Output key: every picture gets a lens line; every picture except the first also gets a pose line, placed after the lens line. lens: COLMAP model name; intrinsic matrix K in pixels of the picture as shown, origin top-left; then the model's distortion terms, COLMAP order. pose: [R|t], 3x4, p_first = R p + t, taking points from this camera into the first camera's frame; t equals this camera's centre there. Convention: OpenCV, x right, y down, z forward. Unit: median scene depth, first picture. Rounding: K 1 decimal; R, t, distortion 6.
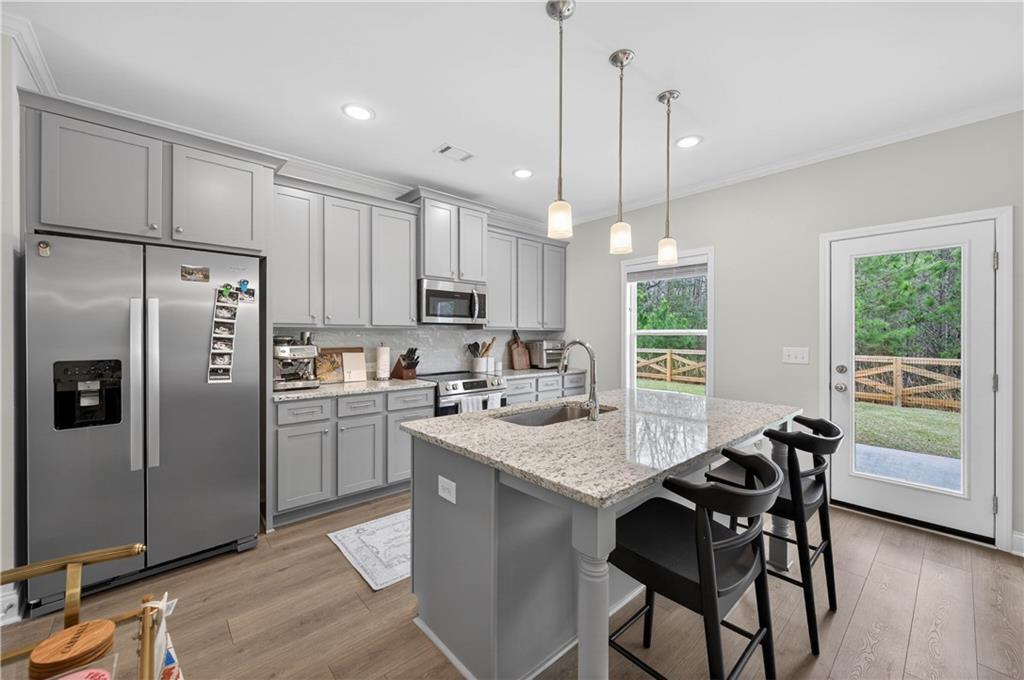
lens RADIAL K [[400.0, 0, 512.0], [0, 400.0, 340.0], [0, 0, 1]] dist [-0.000003, 0.000026]
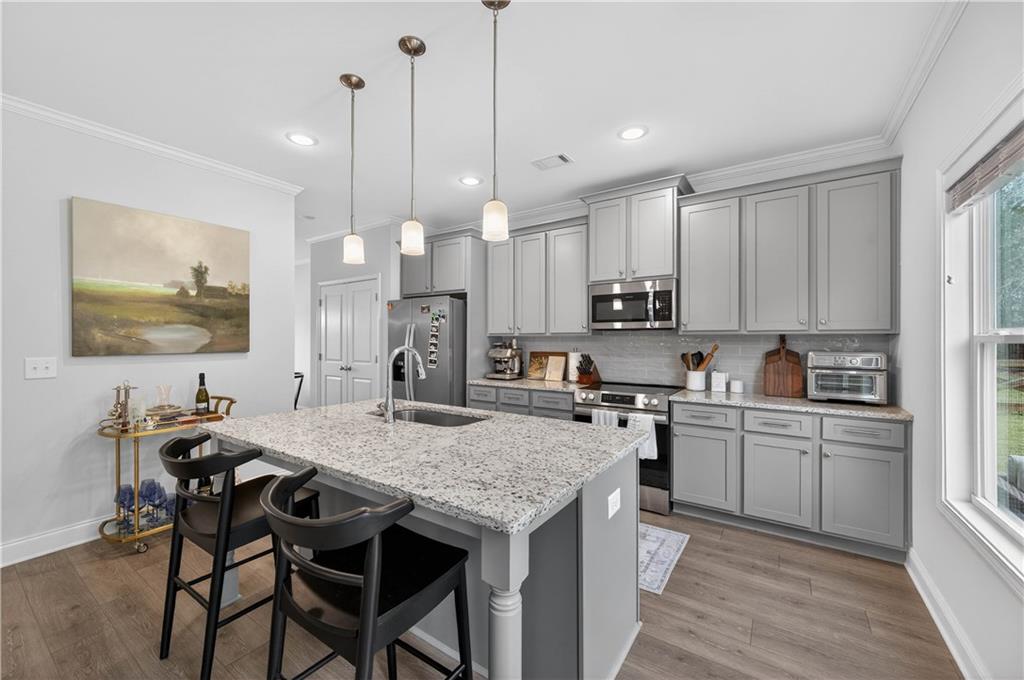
lens RADIAL K [[400.0, 0, 512.0], [0, 400.0, 340.0], [0, 0, 1]] dist [-0.000003, 0.000026]
pose [[0.243015, 0.000511, -0.970022, 0.705002], [-0.011501, 0.999931, -0.002354, -0.012036], [0.969954, 0.011729, 0.243004, 0.567128]]
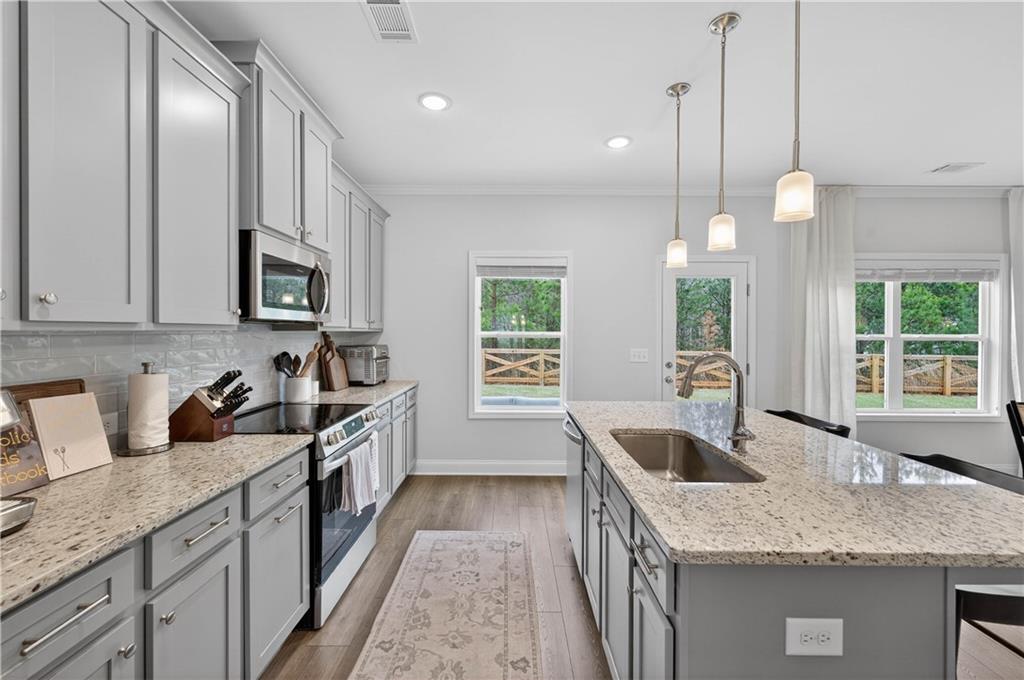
lens RADIAL K [[412.6, 0, 512.2], [0, 412.6, 334.0], [0, 0, 1]] dist [-0.000642, -0.000084]
pose [[0.672219, -0.004032, 0.740342, -0.389678], [0.007860, 0.999968, -0.001691, -0.021457], [-0.740311, 0.006956, 0.672229, 0.418123]]
